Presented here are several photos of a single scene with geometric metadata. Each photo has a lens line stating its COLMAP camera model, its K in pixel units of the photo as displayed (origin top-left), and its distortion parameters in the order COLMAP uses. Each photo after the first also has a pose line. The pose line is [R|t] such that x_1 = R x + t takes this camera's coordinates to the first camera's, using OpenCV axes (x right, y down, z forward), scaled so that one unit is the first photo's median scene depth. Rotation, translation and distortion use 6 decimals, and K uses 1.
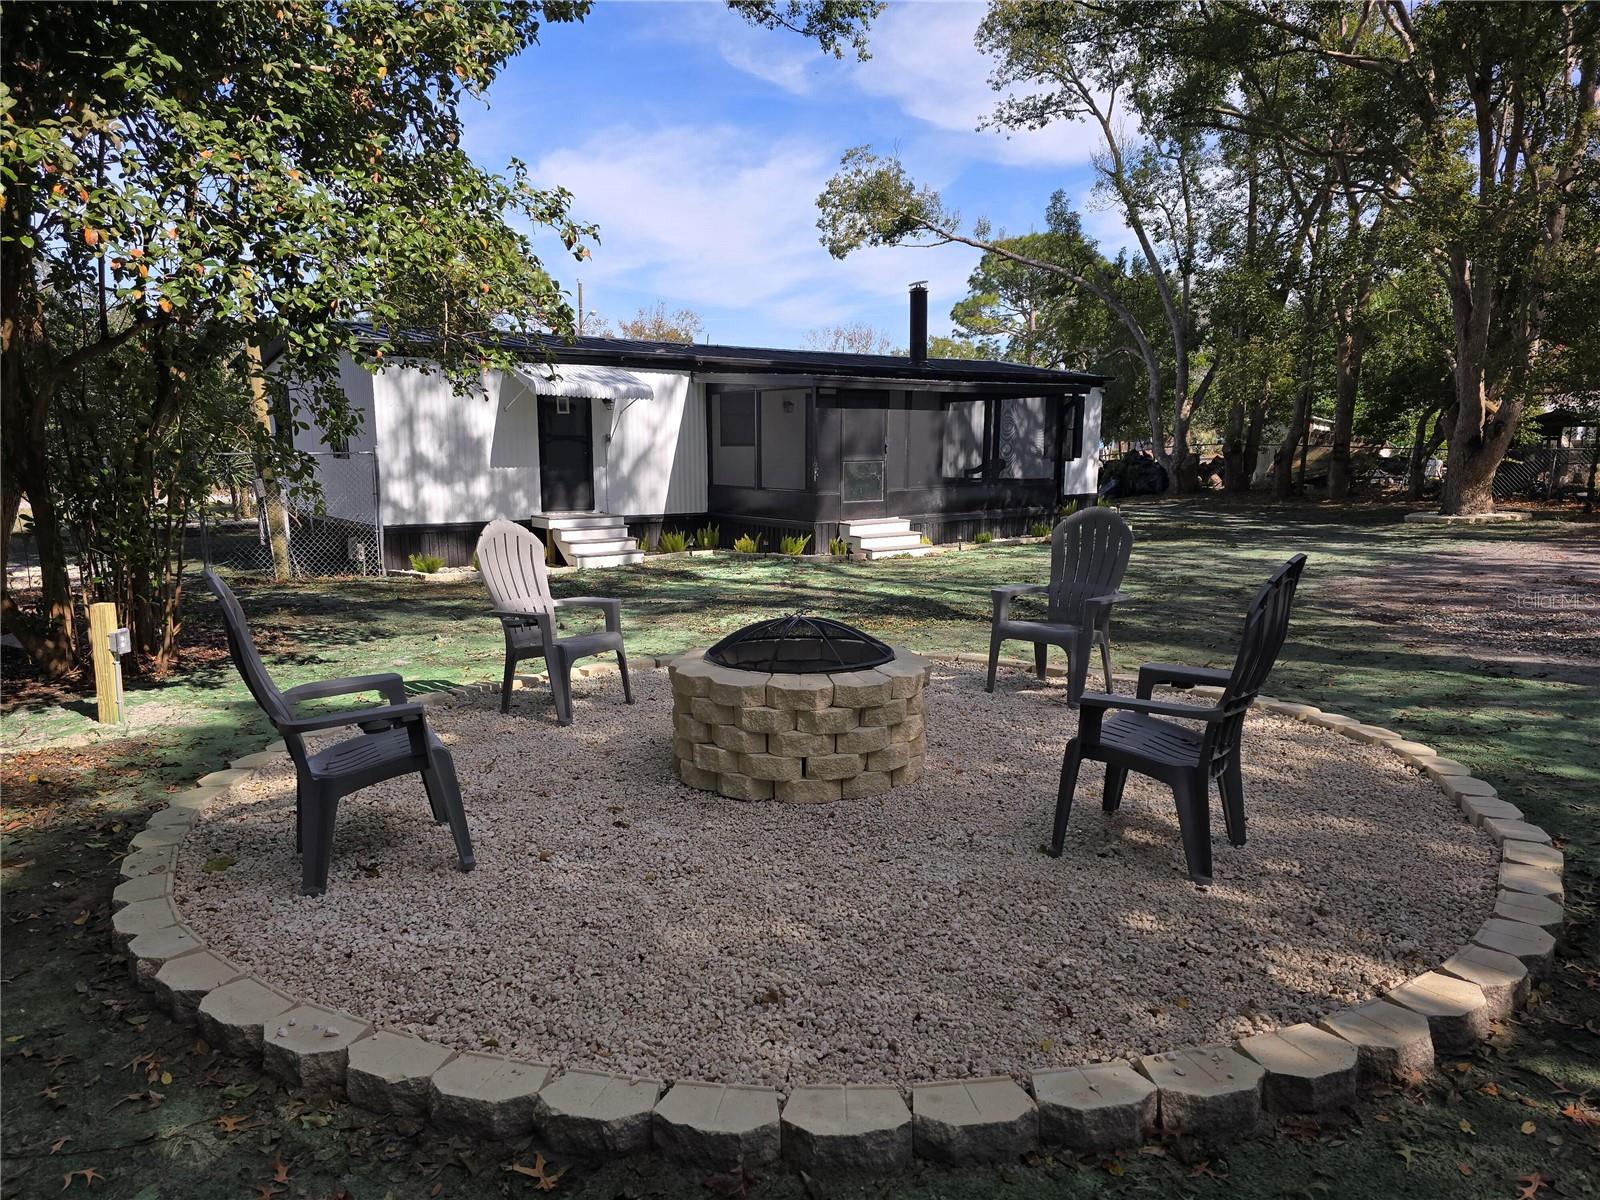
lens RADIAL K [[1076.3, 0, 800.0], [0, 1076.3, 600.0], [0, 0, 1]] dist [0.023873, -0.000354]
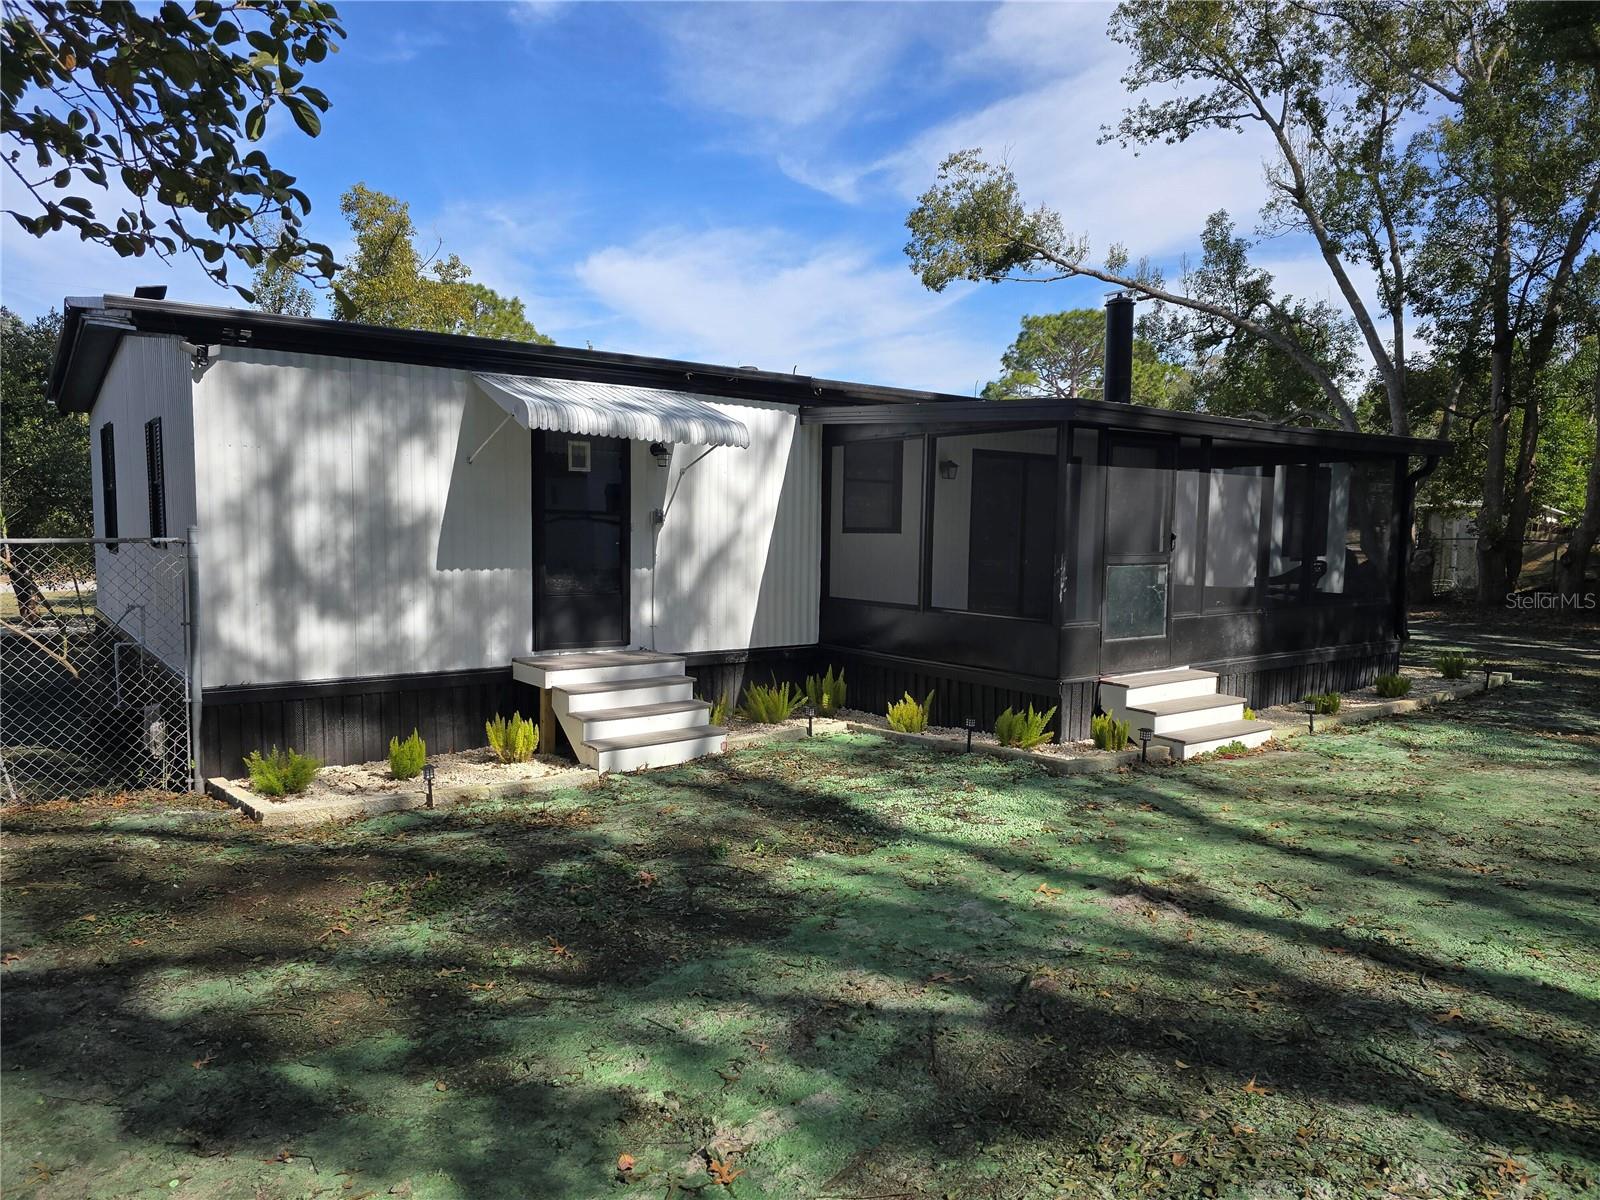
lens RADIAL K [[1064.6, 0, 835.1], [0, 1064.6, 624.8], [0, 0, 1]] dist [0.002121, 0.000859]
pose [[0.999220, 0.010915, 0.037939, -0.102459], [-0.008858, 0.998503, -0.053977, -0.062619], [-0.038472, 0.053599, 0.997821, 0.431488]]
